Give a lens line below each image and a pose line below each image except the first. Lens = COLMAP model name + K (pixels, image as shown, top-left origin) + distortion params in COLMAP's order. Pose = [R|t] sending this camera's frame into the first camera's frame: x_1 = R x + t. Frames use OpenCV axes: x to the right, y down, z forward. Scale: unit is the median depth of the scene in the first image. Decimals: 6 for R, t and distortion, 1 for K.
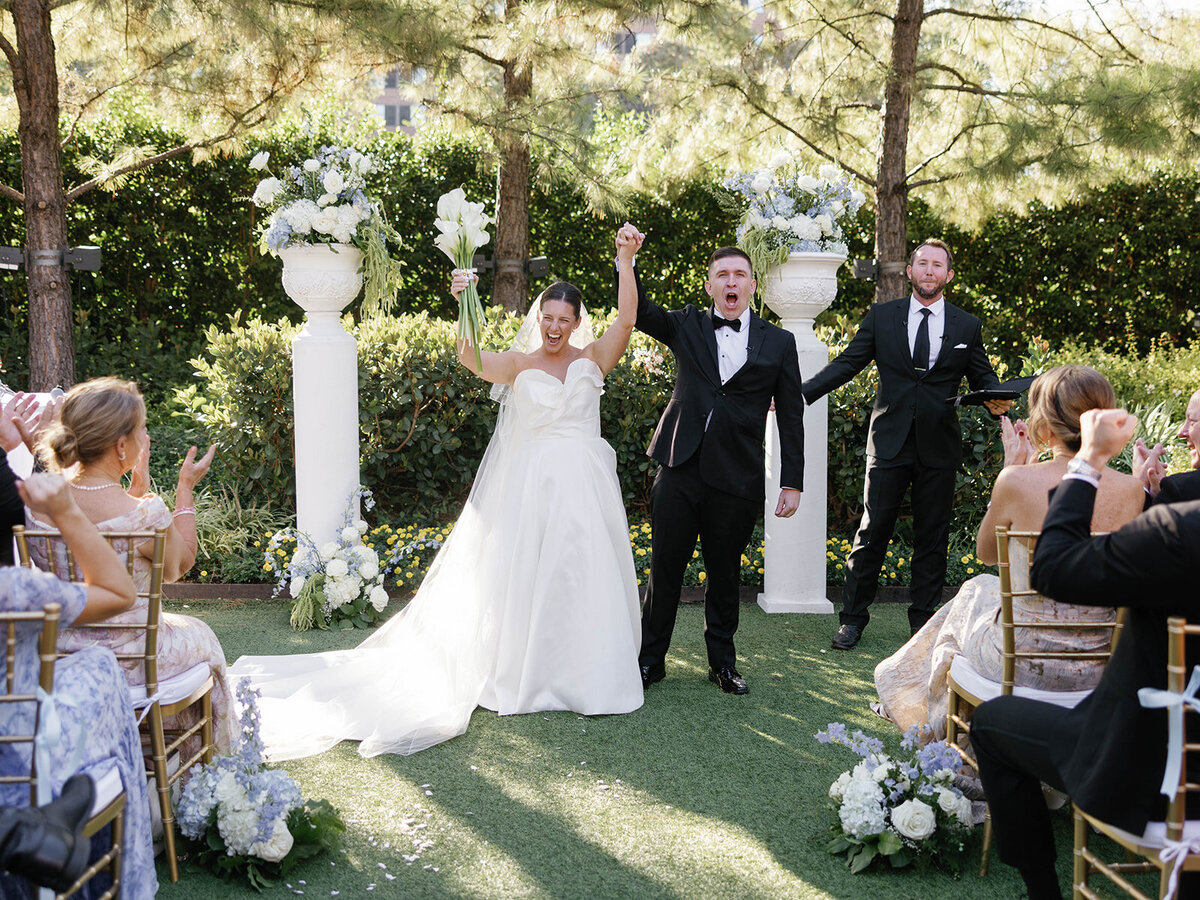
lens RADIAL K [[1185.2, 0, 600.0], [0, 1185.2, 450.0], [0, 0, 1]] dist [0.000509, 0.008636]
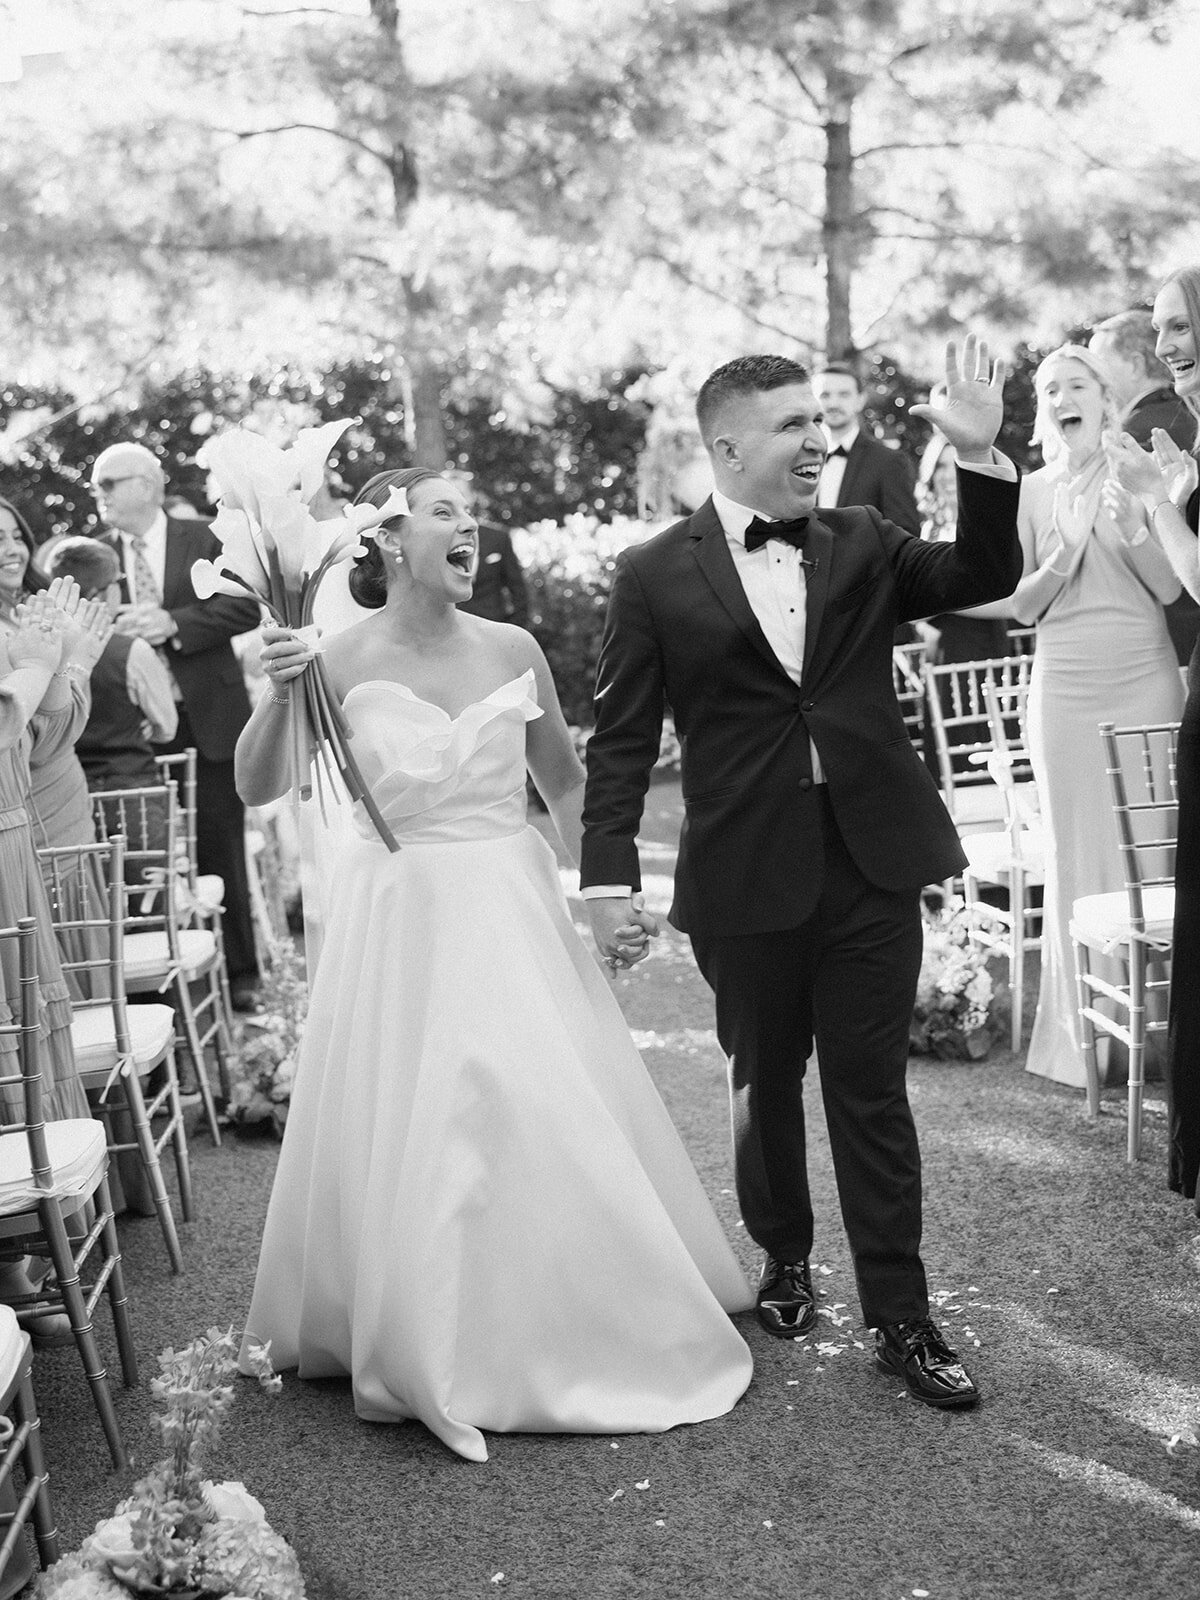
lens RADIAL K [[1865.7, 0, 600.0], [0, 1865.7, 800.0], [0, 0, 1]] dist [0.007264, -0.006629]
pose [[0.992607, -0.121083, 0.008329, 0.013843], [0.120840, 0.992351, 0.025253, 0.075843], [-0.011323, -0.024060, 0.999646, -0.554796]]
